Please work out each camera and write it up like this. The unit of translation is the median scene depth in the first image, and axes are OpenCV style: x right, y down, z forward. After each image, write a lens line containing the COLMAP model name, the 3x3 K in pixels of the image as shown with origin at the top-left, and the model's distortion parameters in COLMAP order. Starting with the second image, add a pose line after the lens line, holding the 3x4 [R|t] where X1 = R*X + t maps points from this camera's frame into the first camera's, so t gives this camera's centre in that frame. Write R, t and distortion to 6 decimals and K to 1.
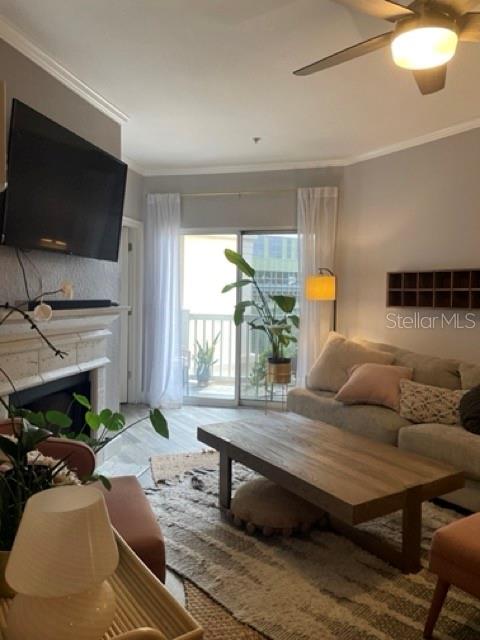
lens RADIAL K [[483.7, 0, 237.9], [0, 483.7, 313.2], [0, 0, 1]] dist [0.065929, -0.119374]
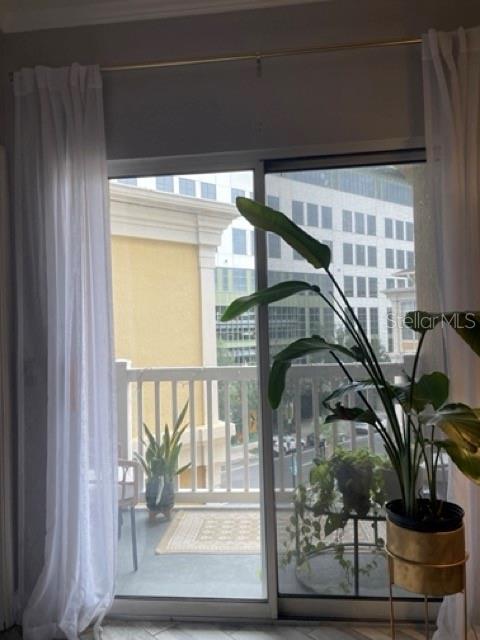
lens RADIAL K [[524.1, 0, 240.0], [0, 524.1, 320.0], [0, 0, 1]] dist [0.071579, -0.157742]
pose [[0.989195, -0.039499, 0.141182, -0.112400], [0.048272, 0.997075, -0.059264, -0.024999], [-0.138428, 0.065438, 0.988208, 0.849290]]
